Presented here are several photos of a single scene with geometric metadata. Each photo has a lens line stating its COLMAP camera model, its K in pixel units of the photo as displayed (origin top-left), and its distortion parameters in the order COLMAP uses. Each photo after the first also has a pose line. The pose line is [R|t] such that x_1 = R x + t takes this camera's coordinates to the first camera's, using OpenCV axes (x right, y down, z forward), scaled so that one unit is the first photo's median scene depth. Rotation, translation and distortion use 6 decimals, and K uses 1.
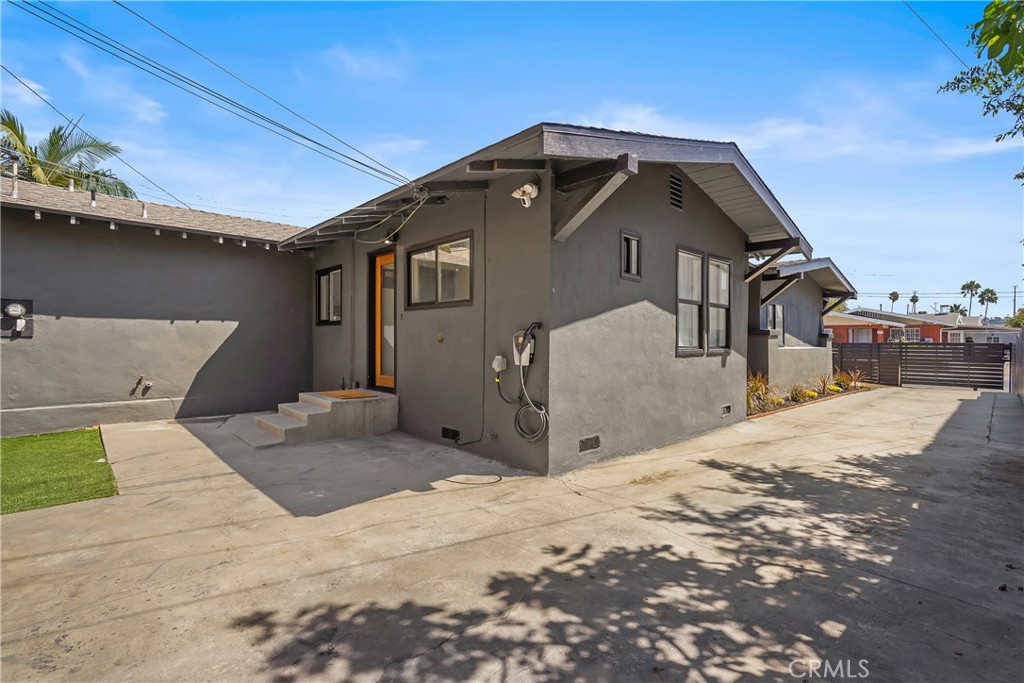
lens RADIAL K [[467.6, 0, 512.7], [0, 467.6, 347.2], [0, 0, 1]] dist [0.000024, 0.000835]
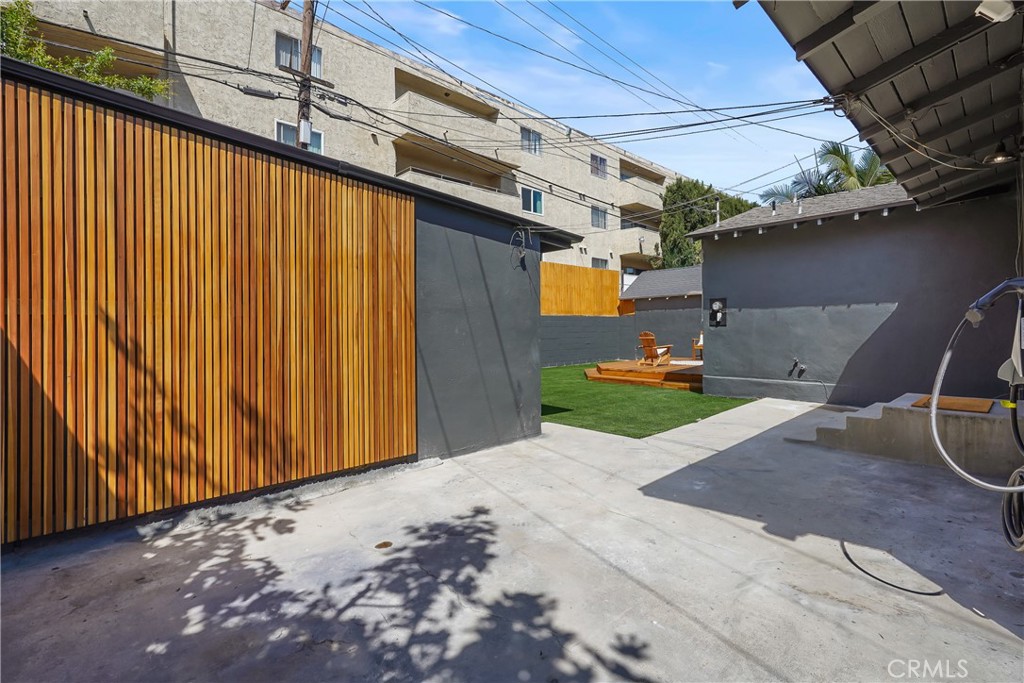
lens RADIAL K [[467.6, 0, 513.4], [0, 467.6, 331.4], [0, 0, 1]] dist [0.000024, 0.000835]
pose [[0.000014, -0.000608, -1.000000, 0.814887], [-0.001020, 0.999999, -0.000608, -0.005401], [0.999999, 0.001020, 0.000013, 0.918093]]
